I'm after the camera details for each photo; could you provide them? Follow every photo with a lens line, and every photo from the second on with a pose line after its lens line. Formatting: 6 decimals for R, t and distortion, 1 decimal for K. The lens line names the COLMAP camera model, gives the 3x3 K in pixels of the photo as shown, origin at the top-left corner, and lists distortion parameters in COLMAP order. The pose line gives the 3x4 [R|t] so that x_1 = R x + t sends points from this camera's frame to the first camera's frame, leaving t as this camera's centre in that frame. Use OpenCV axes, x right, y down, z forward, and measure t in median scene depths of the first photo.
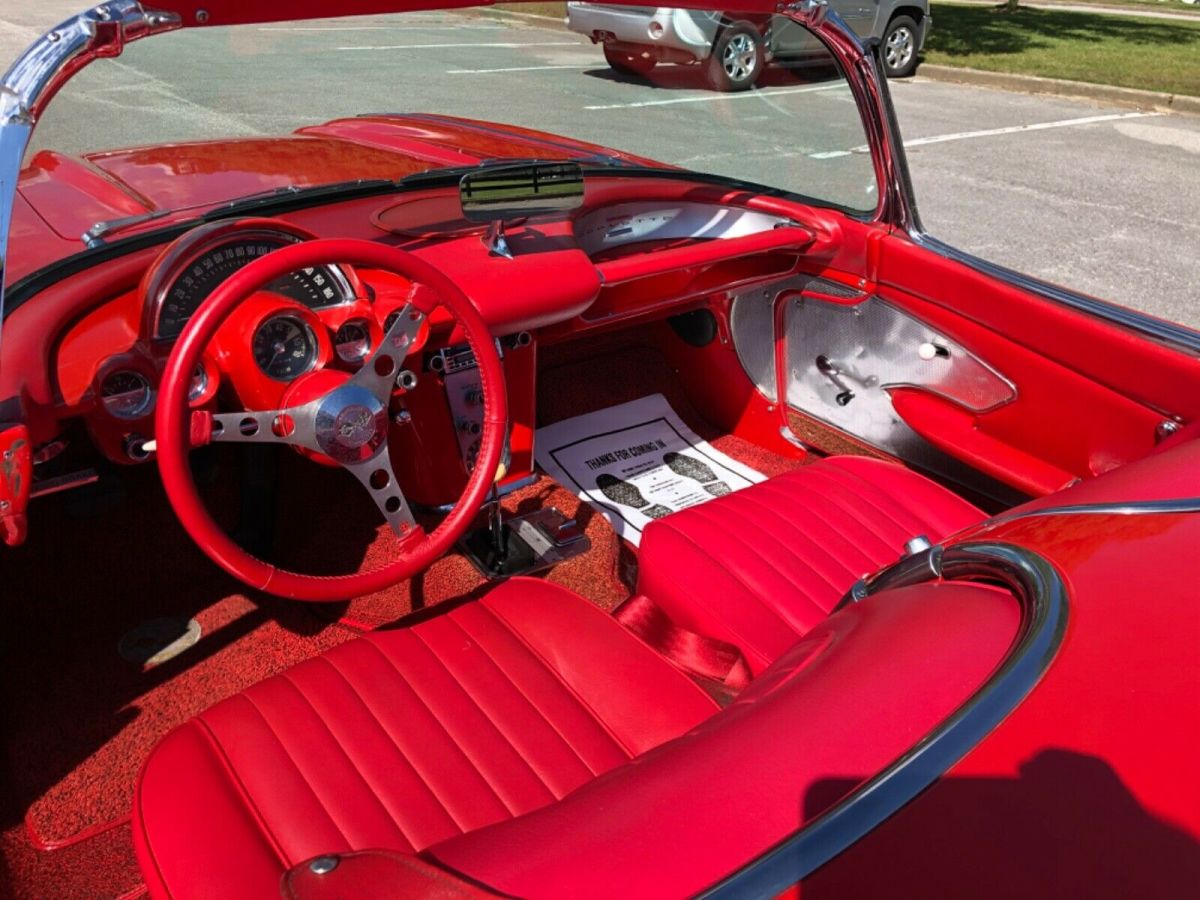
lens RADIAL K [[1005.3, 0, 609.6], [0, 1005.3, 454.1], [0, 0, 1]] dist [0.035459, -0.046185]
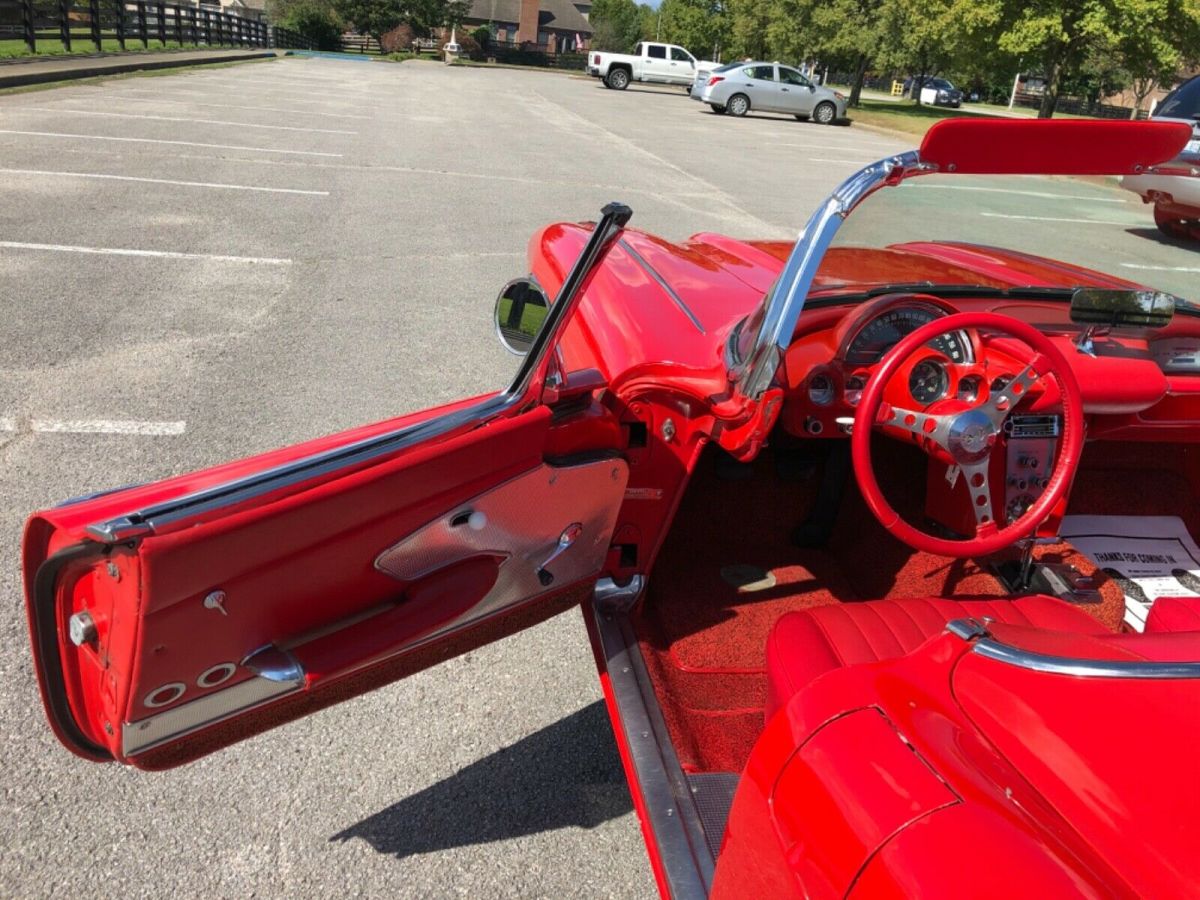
lens RADIAL K [[1008.7, 0, 594.5], [0, 1008.7, 437.0], [0, 0, 1]] dist [0.006119, 0.001413]
pose [[0.874490, 0.213425, -0.435564, -0.067148], [-0.268782, 0.960735, -0.068881, 0.153322], [0.403761, 0.177308, 0.897518, -0.375963]]
